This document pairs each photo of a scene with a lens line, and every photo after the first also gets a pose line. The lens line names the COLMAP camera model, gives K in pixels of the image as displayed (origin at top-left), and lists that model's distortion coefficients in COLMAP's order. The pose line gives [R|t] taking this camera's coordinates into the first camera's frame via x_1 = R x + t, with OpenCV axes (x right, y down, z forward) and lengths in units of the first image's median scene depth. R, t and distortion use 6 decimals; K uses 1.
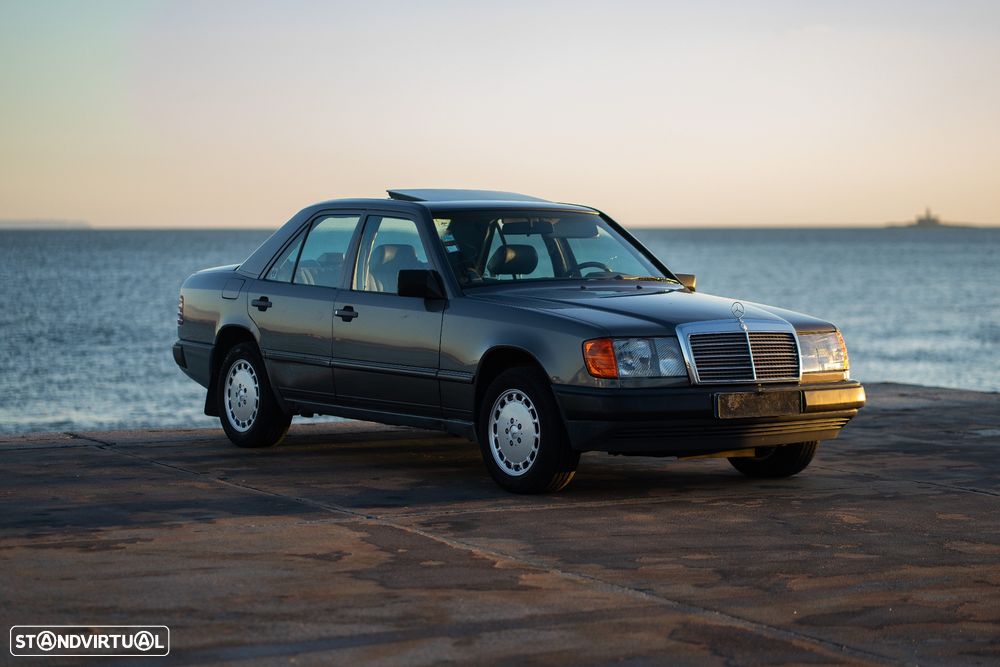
lens RADIAL K [[2381.4, 0, 500.0], [0, 2381.4, 333.5], [0, 0, 1]] dist [0.060573, -1.686914]
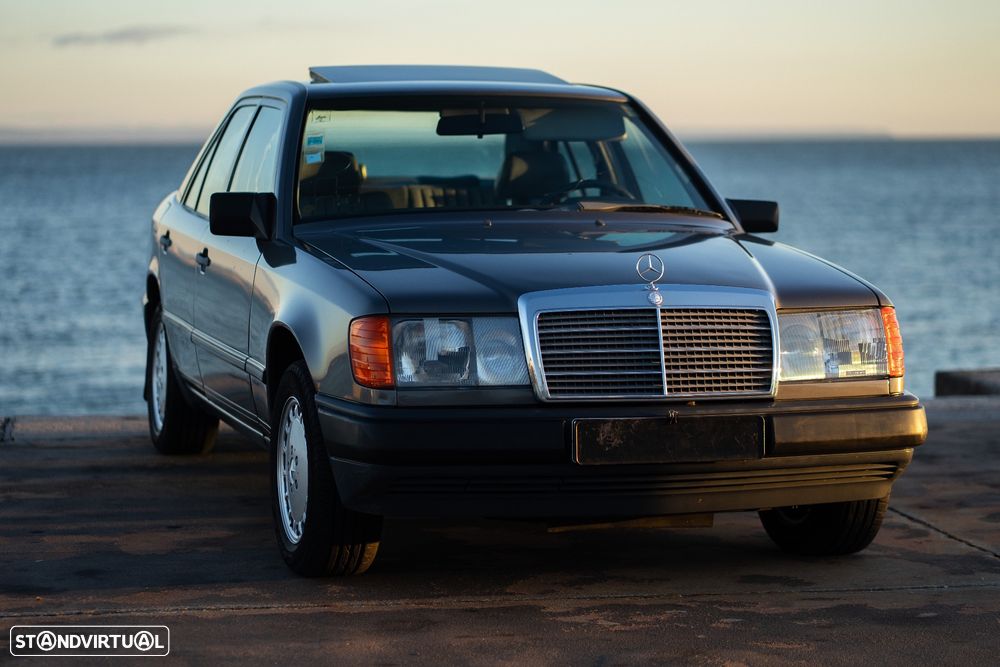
lens RADIAL K [[2475.4, 0, 469.0], [0, 2475.4, 333.1], [0, 0, 1]] dist [0.026808, -1.497651]
pose [[0.941881, 0.021617, -0.335250, 0.255310], [-0.010295, 0.999316, 0.035513, -0.014725], [0.335788, -0.029997, 0.941460, 0.444509]]
